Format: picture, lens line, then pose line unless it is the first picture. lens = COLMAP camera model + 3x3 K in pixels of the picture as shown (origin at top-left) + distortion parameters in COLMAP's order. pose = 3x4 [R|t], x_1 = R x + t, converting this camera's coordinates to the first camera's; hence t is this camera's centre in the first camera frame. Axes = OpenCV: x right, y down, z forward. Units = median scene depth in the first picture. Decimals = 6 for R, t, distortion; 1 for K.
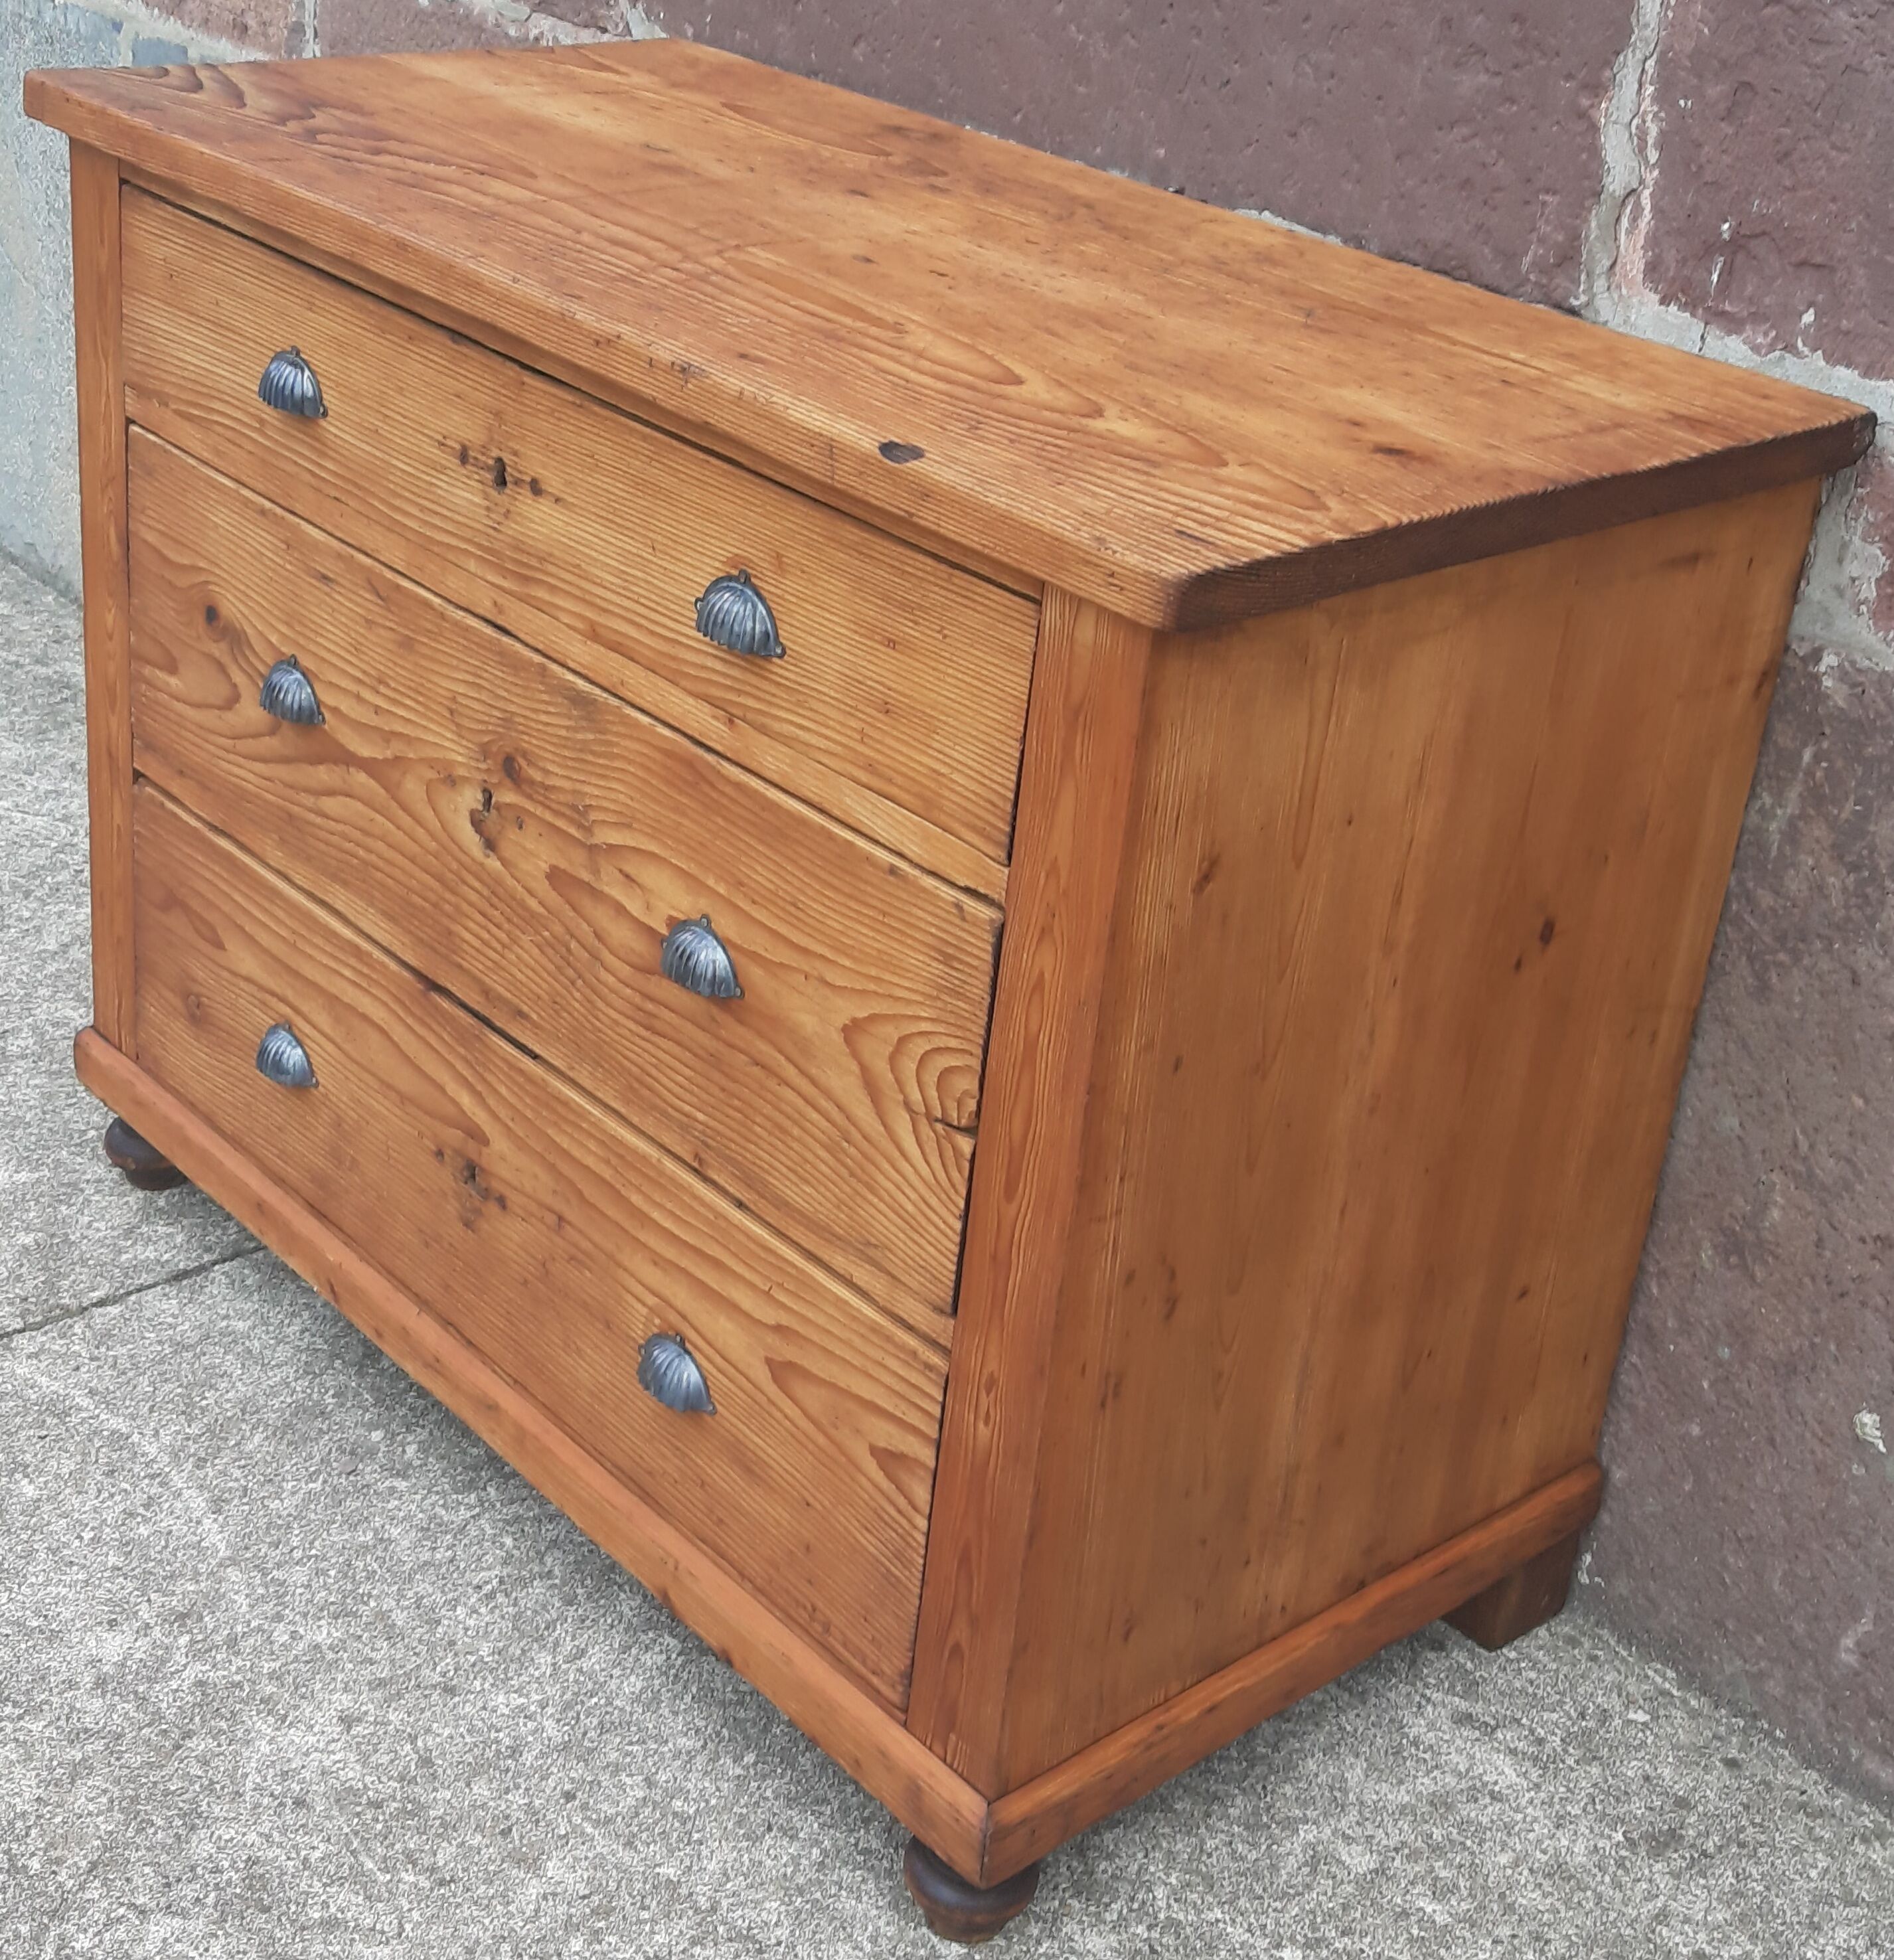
lens RADIAL K [[2960.1, 0, 949.8], [0, 2960.1, 814.3], [0, 0, 1]] dist [0.218390, -0.691806]
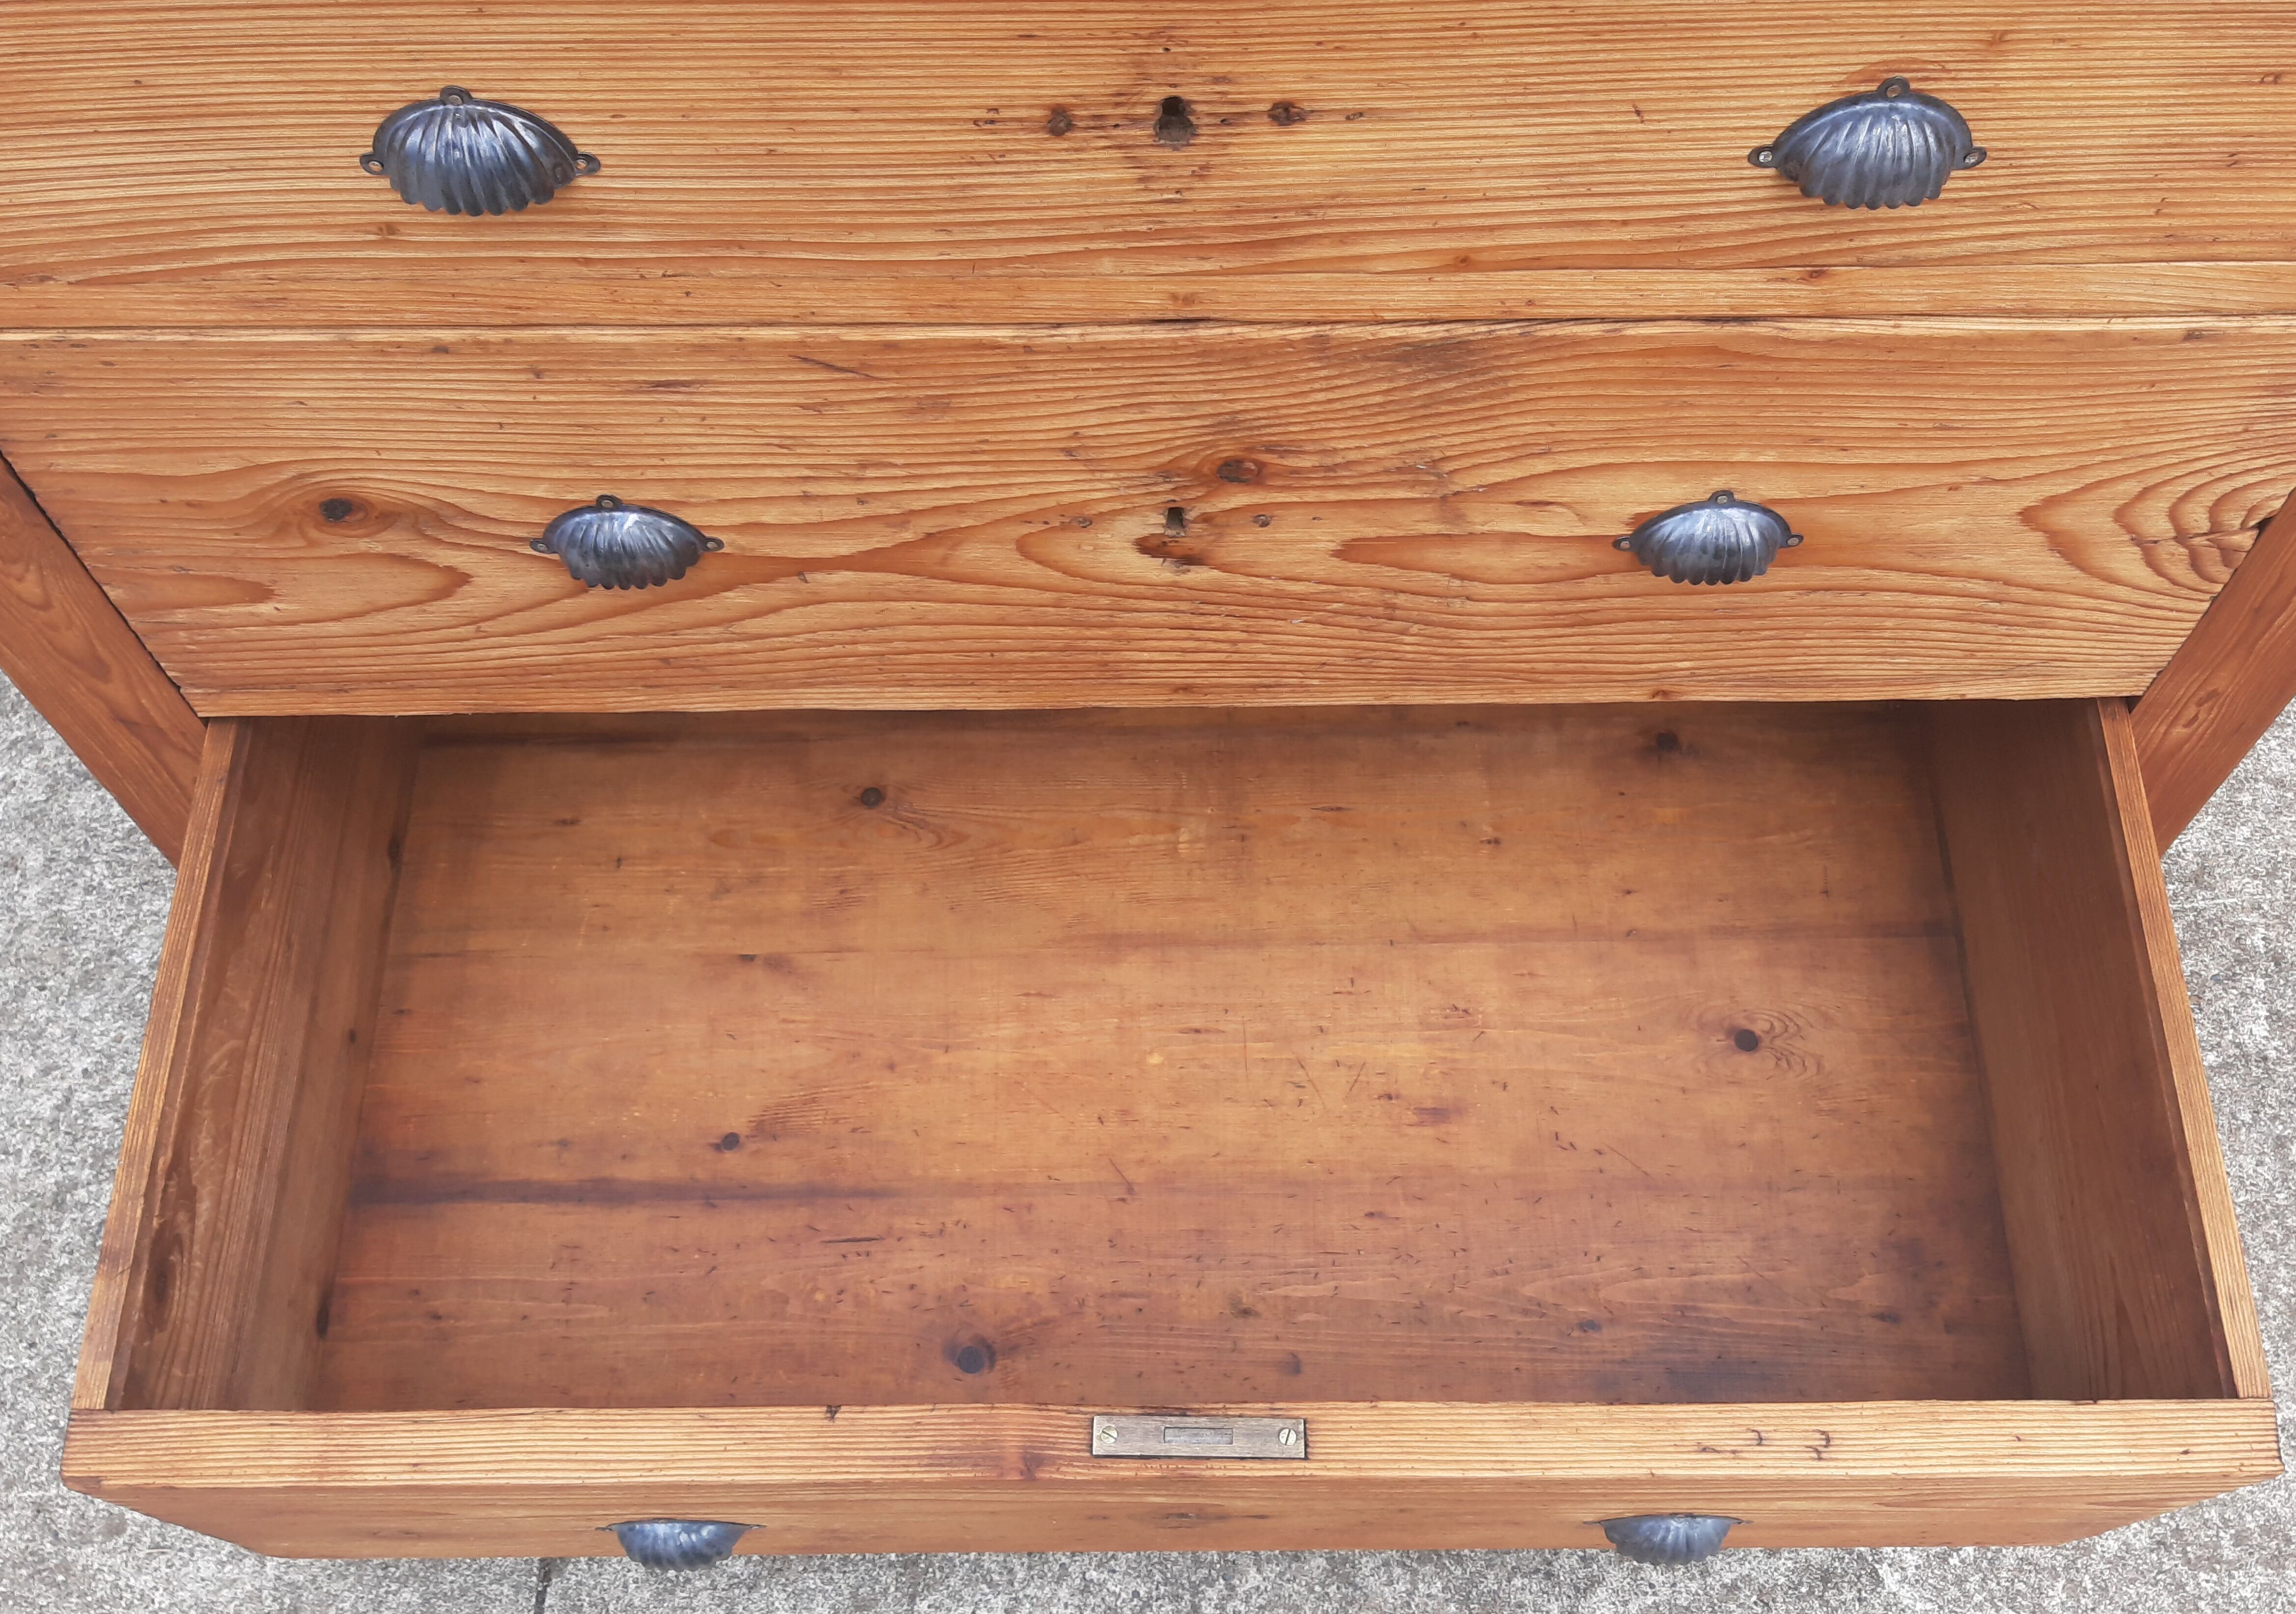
lens RADIAL K [[2200.9, 0, 1202.6], [0, 2200.9, 847.7], [0, 0, 1]] dist [0.097928, -0.240372]
pose [[0.649261, -0.706906, 0.280613, -0.361057], [0.353289, 0.607043, 0.711819, -0.325565], [-0.673534, -0.363018, 0.643871, 0.690392]]
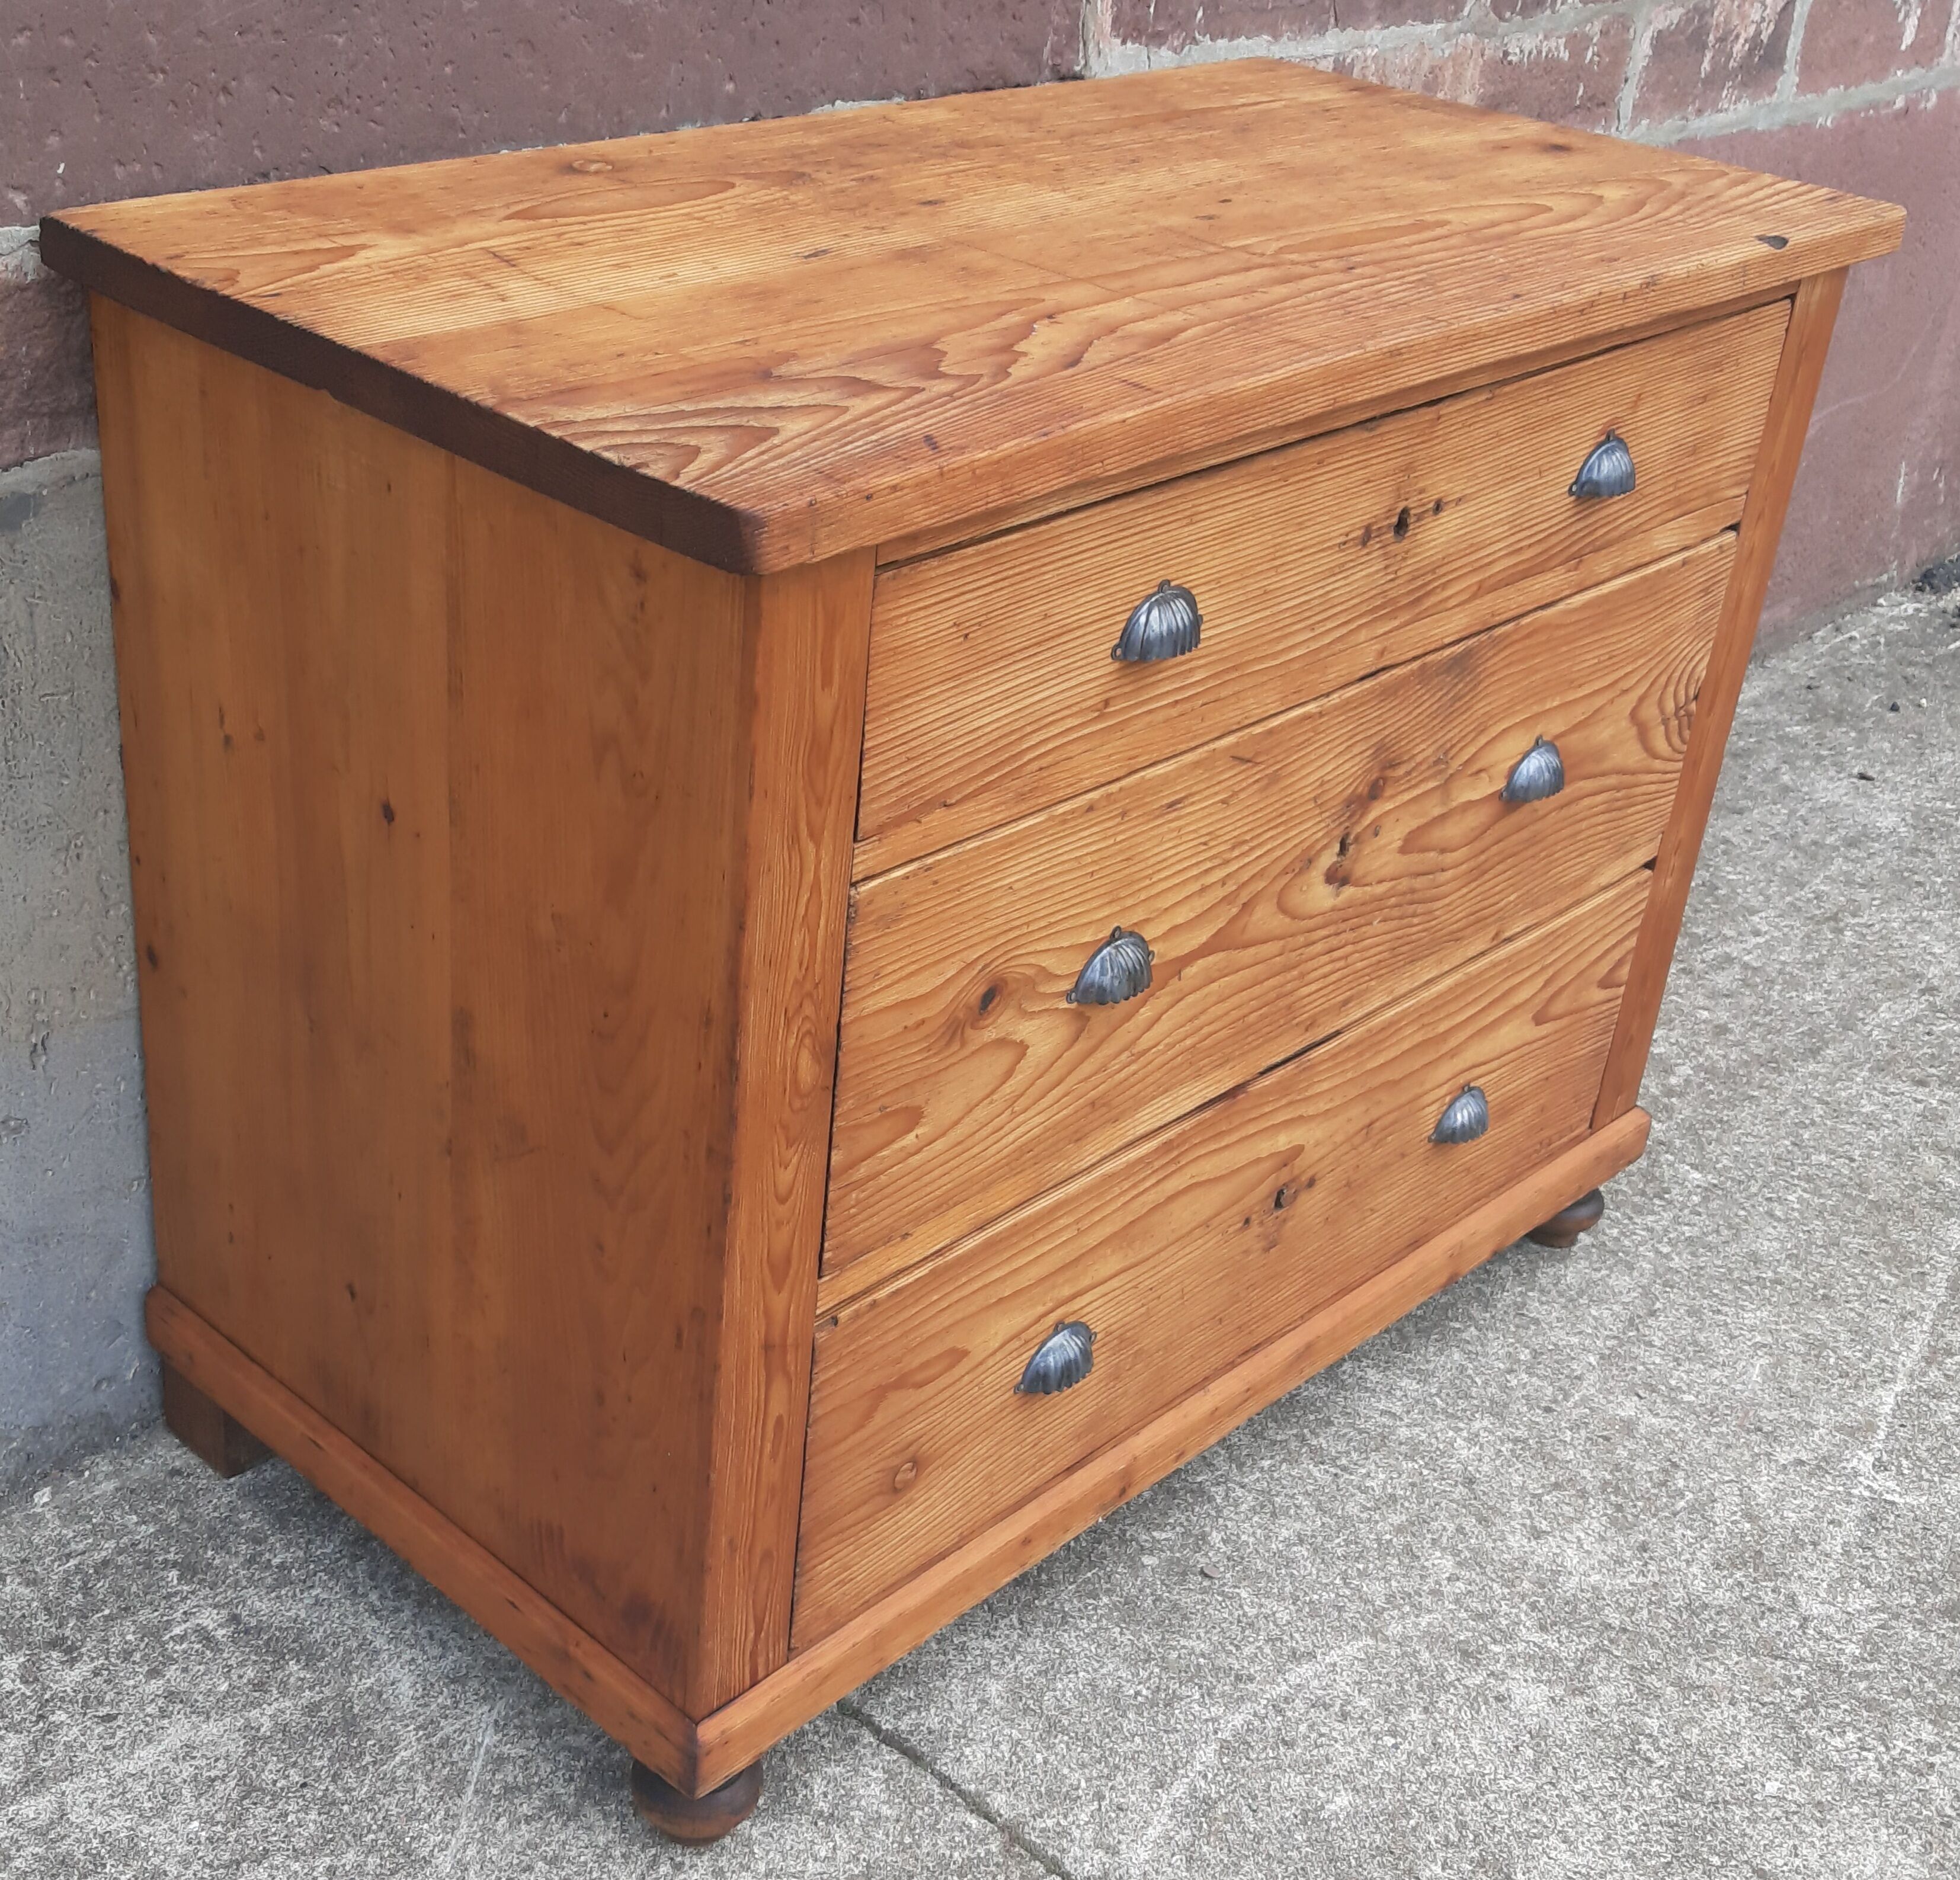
lens RADIAL K [[2656.2, 0, 920.2], [0, 2656.2, 981.1], [0, 0, 1]] dist [0.184191, -0.592258]
pose [[-0.077164, -0.573054, 0.815876, -0.969945], [0.318540, 0.761257, 0.564818, -0.562436], [-0.944763, 0.303473, 0.123800, 1.098145]]
